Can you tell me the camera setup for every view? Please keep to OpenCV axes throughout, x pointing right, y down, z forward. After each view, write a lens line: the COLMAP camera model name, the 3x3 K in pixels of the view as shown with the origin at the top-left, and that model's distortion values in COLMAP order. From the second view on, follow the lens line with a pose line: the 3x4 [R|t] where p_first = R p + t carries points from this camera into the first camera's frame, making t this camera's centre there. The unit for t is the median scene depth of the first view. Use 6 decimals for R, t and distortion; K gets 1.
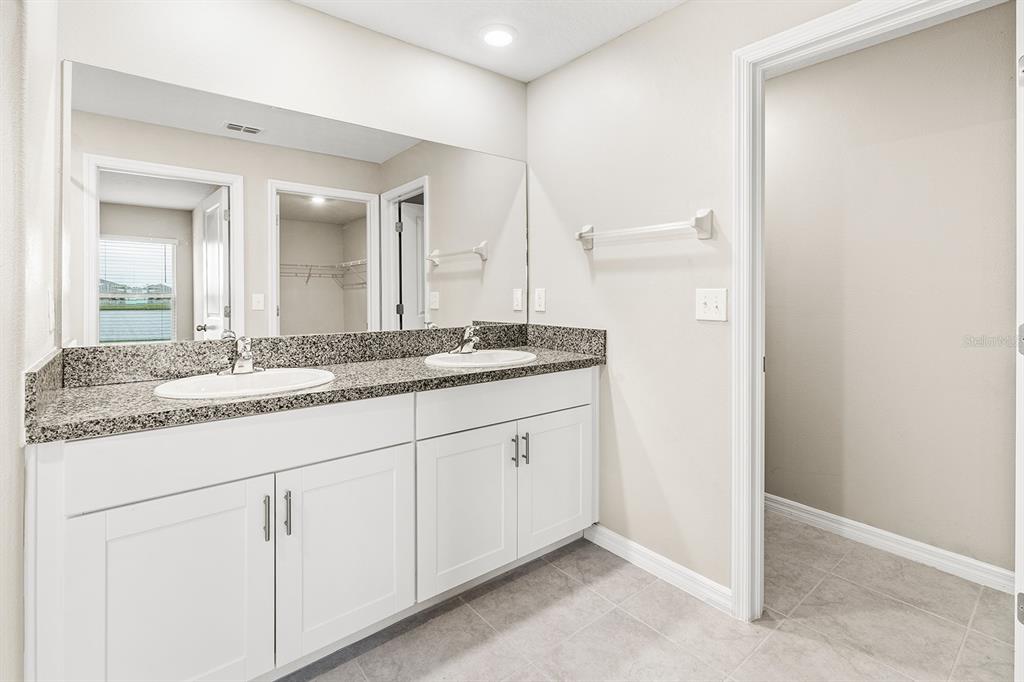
lens RADIAL K [[485.0, 0, 513.9], [0, 485.0, 290.4], [0, 0, 1]] dist [-0.000839, -0.000179]
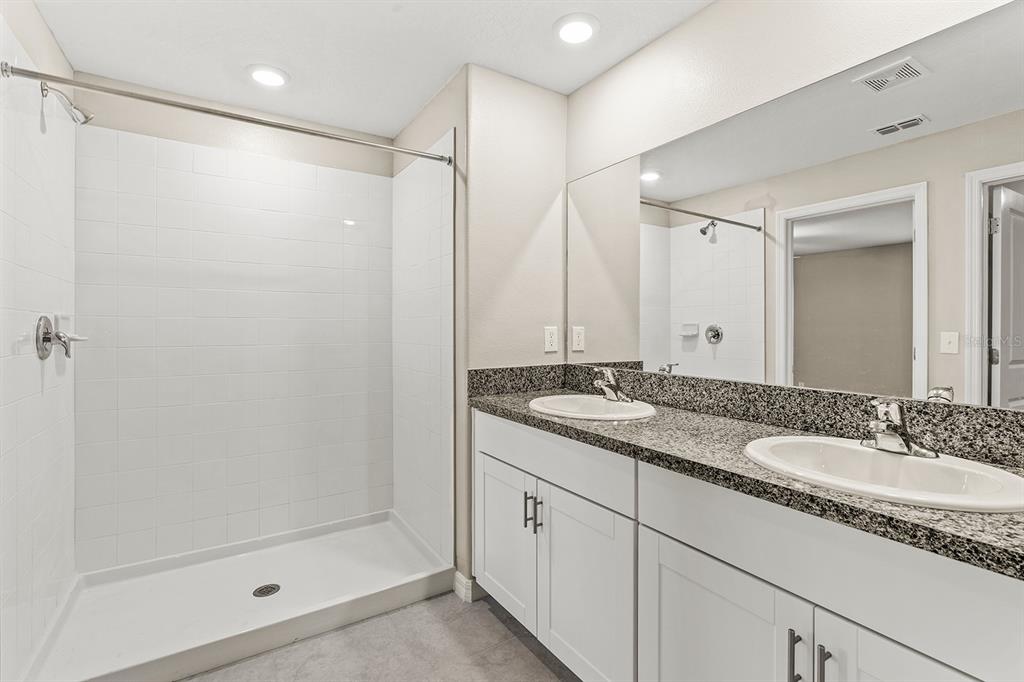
lens RADIAL K [[464.7, 0, 512.6], [0, 464.7, 330.2], [0, 0, 1]] dist [-0.000573, -0.000104]
pose [[-0.097414, 0.001942, -0.995242, 0.490019], [-0.004333, 0.999988, 0.002375, 0.007445], [0.995234, 0.004544, -0.097405, 0.800957]]
